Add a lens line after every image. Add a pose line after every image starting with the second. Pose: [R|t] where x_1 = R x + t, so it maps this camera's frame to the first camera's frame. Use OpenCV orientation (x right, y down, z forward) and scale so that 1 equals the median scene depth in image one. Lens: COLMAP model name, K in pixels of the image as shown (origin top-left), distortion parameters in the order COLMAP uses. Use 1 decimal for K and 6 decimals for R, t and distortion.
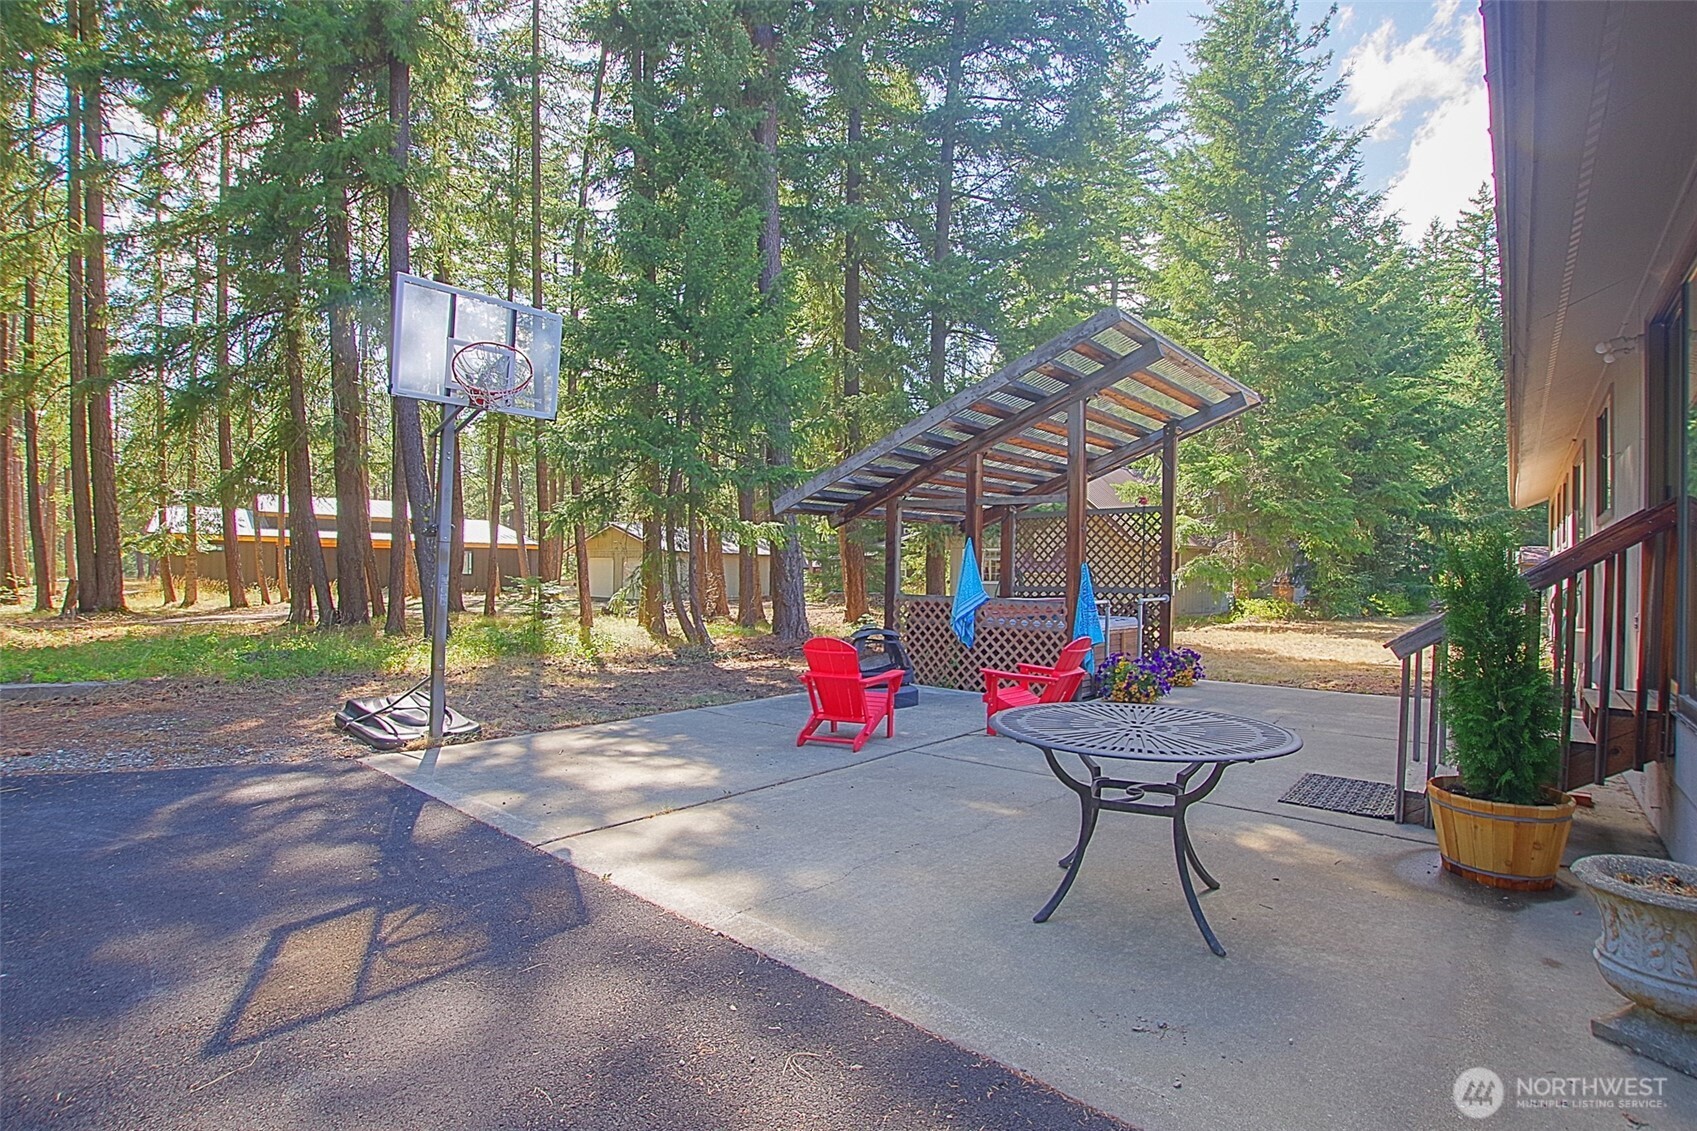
lens RADIAL K [[757.1, 0, 856.3], [0, 757.1, 570.5], [0, 0, 1]] dist [-0.022193, 0.000076]
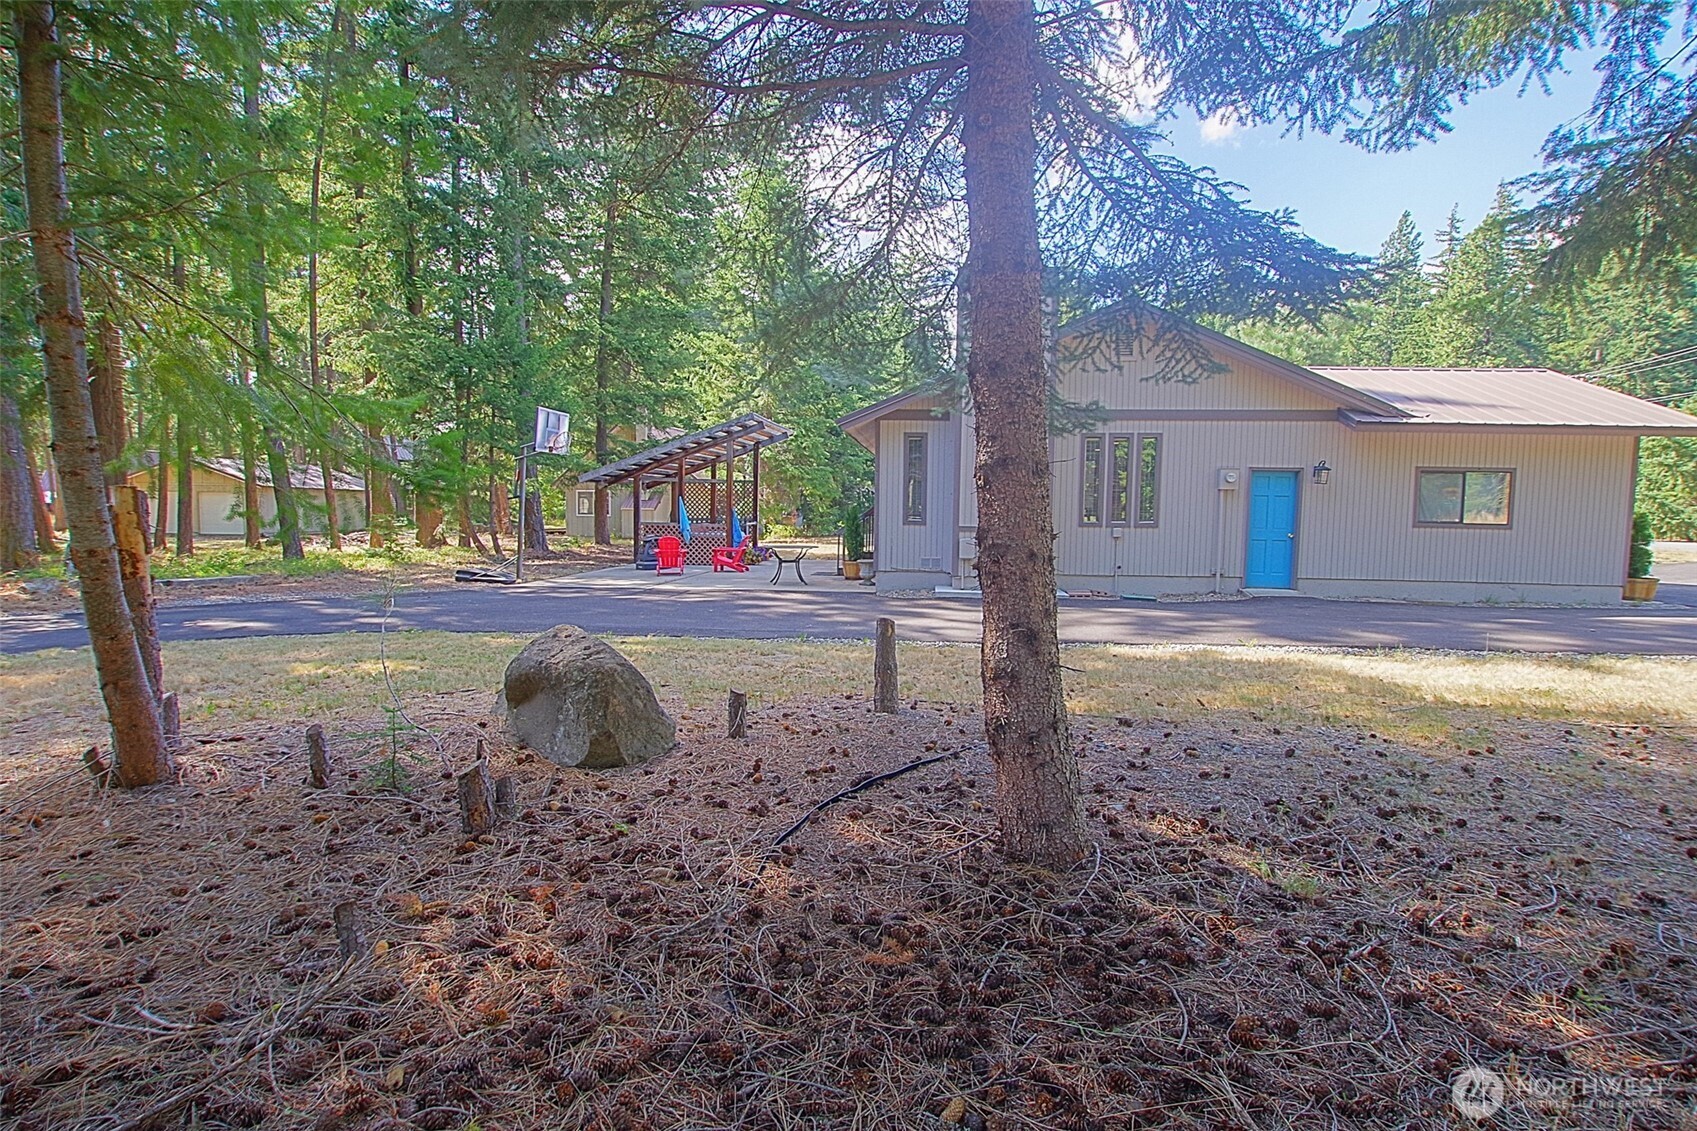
lens RADIAL K [[757.1, 0, 856.3], [0, 757.1, 570.5], [0, 0, 1]] dist [-0.022193, 0.000076]
pose [[0.816501, -0.054687, 0.574748, -0.507709], [0.004034, 0.996020, 0.089039, -0.015177], [-0.577329, -0.070382, 0.813472, -0.789264]]
